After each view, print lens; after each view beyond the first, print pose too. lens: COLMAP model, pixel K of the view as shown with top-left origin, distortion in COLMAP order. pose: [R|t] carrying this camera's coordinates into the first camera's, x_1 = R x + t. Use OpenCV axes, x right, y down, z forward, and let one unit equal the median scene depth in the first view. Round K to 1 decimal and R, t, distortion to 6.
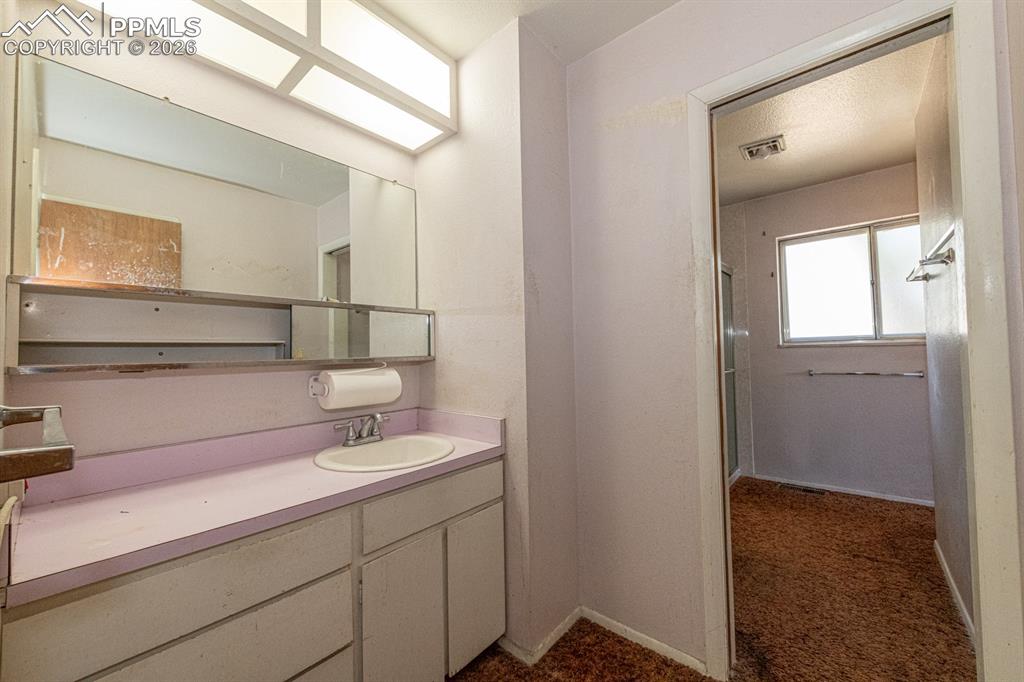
lens RADIAL K [[397.1, 0, 513.5], [0, 397.1, 337.4], [0, 0, 1]] dist [0.019059, -0.008423]
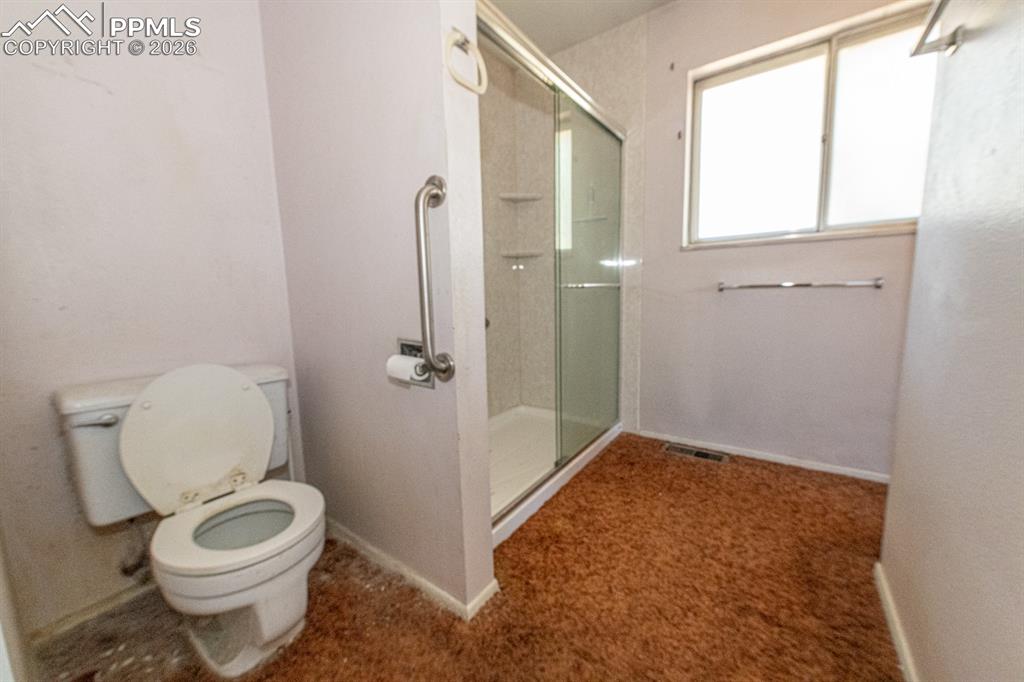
lens RADIAL K [[397.1, 0, 513.5], [0, 397.1, 337.4], [0, 0, 1]] dist [0.019059, -0.008423]
pose [[0.994041, -0.014720, 0.108007, 0.349048], [-0.002587, 0.987376, 0.158370, 0.072145], [-0.108975, -0.157706, 0.981455, 0.397892]]
